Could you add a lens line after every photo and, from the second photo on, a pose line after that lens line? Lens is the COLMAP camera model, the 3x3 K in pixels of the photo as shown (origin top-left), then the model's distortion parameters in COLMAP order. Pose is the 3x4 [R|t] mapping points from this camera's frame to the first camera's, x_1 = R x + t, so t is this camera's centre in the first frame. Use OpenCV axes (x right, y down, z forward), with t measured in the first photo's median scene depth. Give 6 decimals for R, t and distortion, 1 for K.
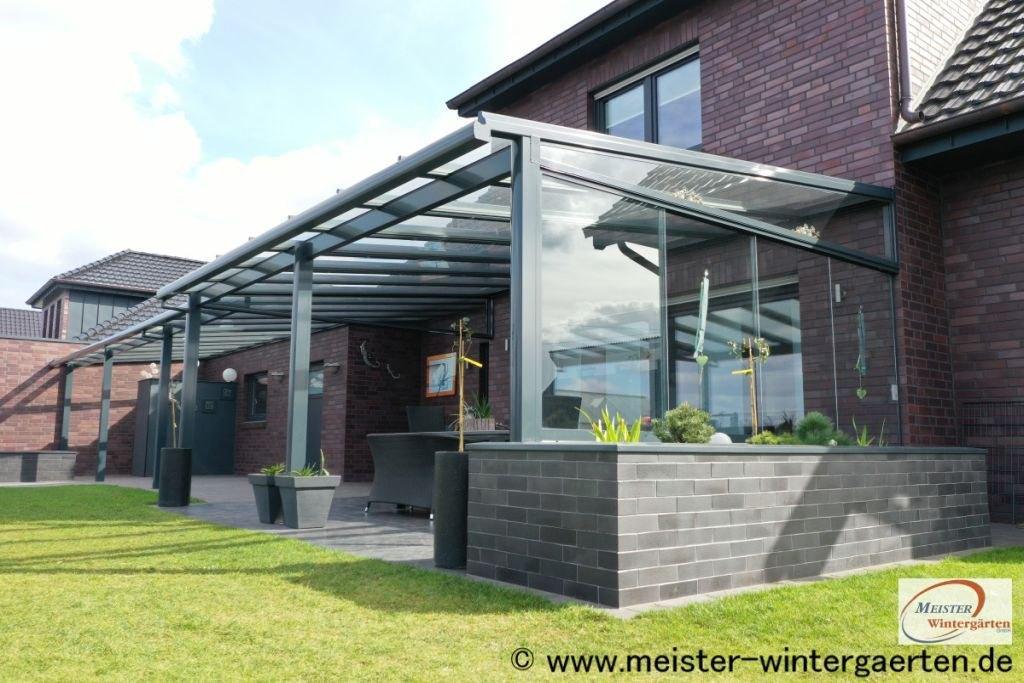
lens RADIAL K [[811.0, 0, 512.0], [0, 811.0, 341.5], [0, 0, 1]] dist [0.013395, -0.012551]
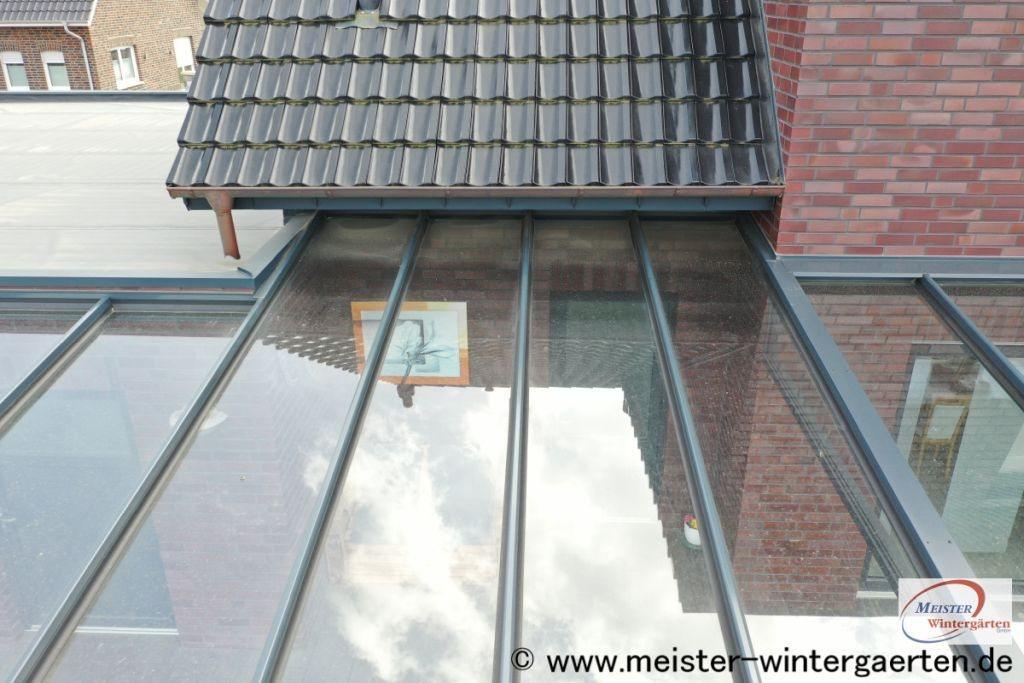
lens RADIAL K [[811.0, 0, 512.0], [0, 811.0, 341.5], [0, 0, 1]] dist [0.013395, -0.012551]
pose [[0.649187, -0.332887, 0.683917, -0.622798], [-0.089083, 0.859684, 0.502999, -0.335150], [-0.755394, -0.387466, 0.528441, 1.210734]]
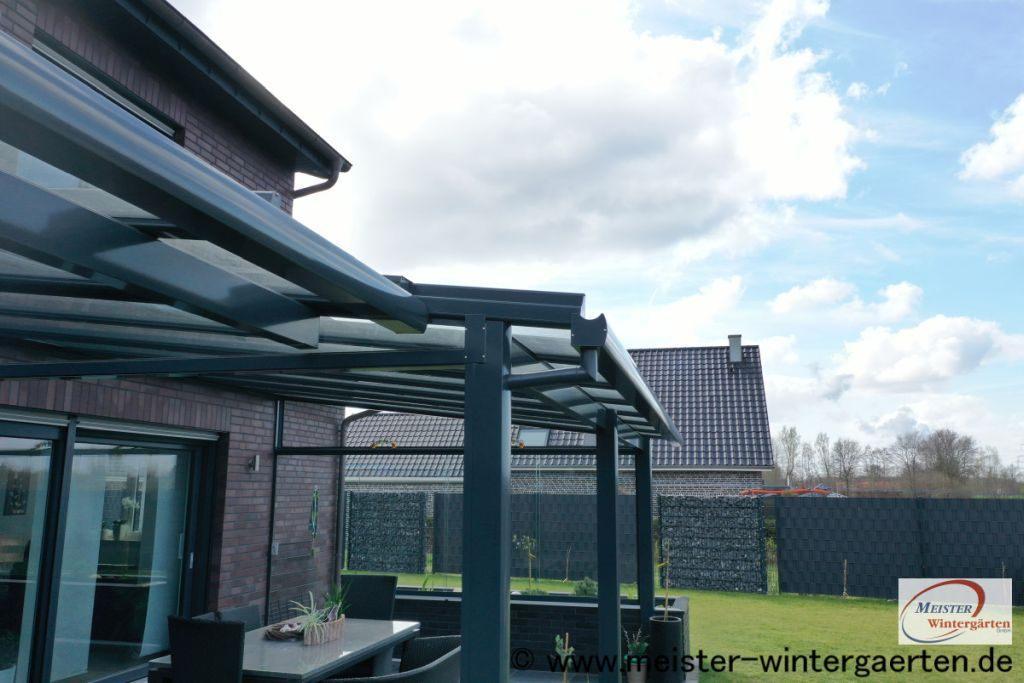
lens RADIAL K [[811.0, 0, 512.0], [0, 811.0, 341.5], [0, 0, 1]] dist [0.013395, -0.012551]
pose [[-0.613422, 0.131699, 0.778696, -0.686888], [-0.115602, 0.960404, -0.253497, 0.024953], [-0.781248, -0.245520, -0.573908, 1.276851]]
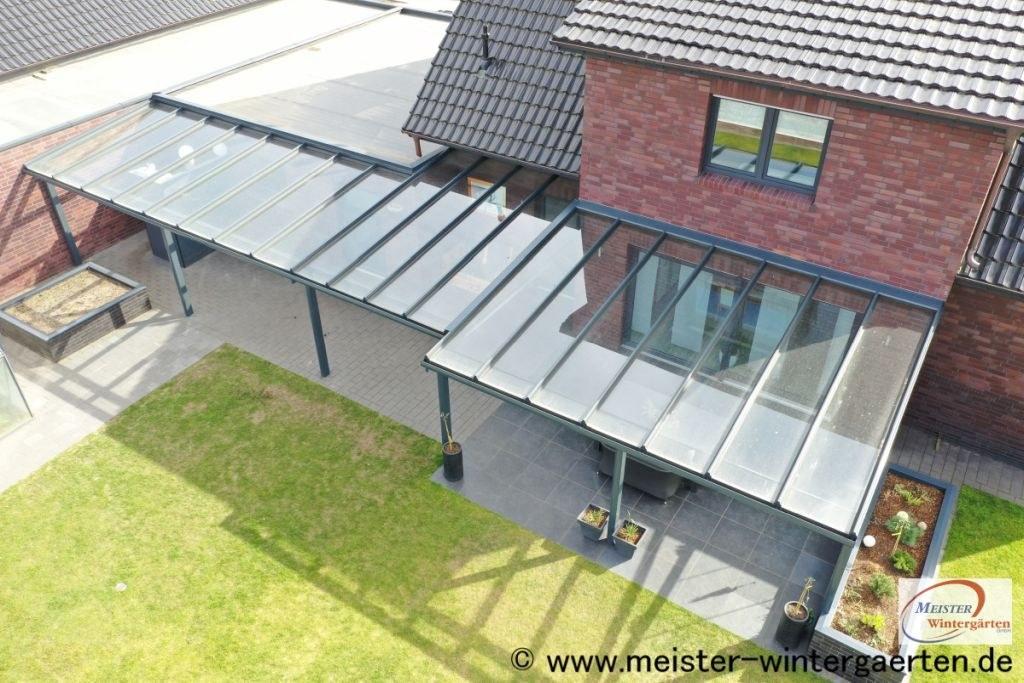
lens RADIAL K [[811.0, 0, 512.0], [0, 811.0, 341.5], [0, 0, 1]] dist [0.013395, -0.012551]
pose [[0.944740, -0.208603, 0.252884, -0.664031], [-0.029541, 0.714100, 0.699420, -1.064771], [-0.326486, -0.668241, 0.668477, 0.124597]]
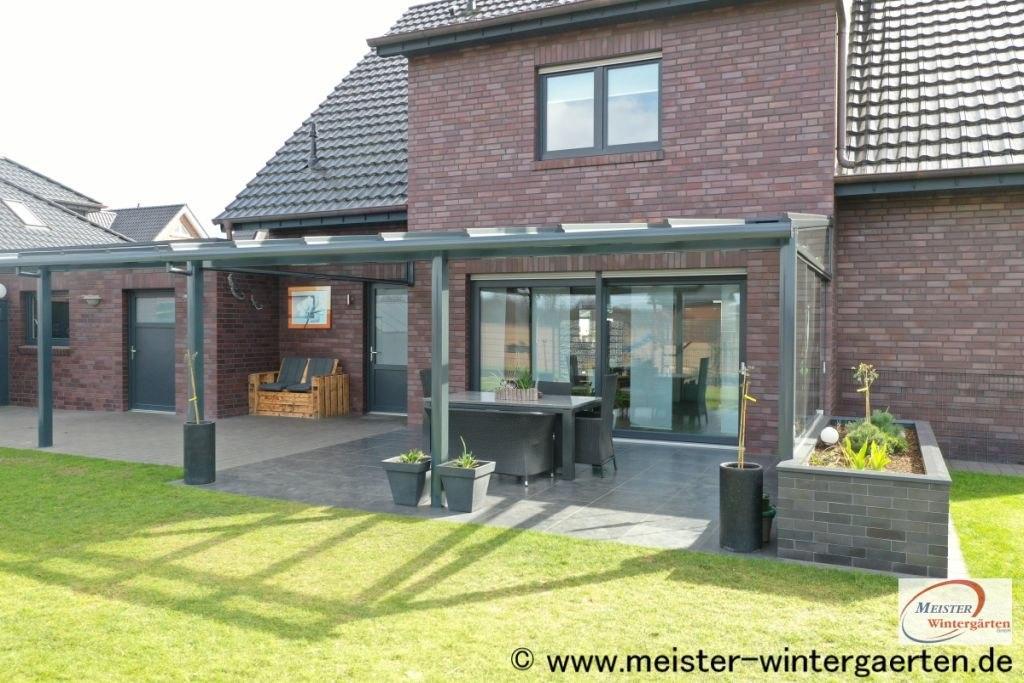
lens RADIAL K [[816.1, 0, 512.0], [0, 816.1, 341.5], [0, 0, 1]] dist [-0.000796, -0.002010]
pose [[0.894996, -0.011148, 0.445935, -0.528577], [-0.058479, 0.988128, 0.142071, -0.124841], [-0.442224, -0.153231, 0.883718, 0.003803]]
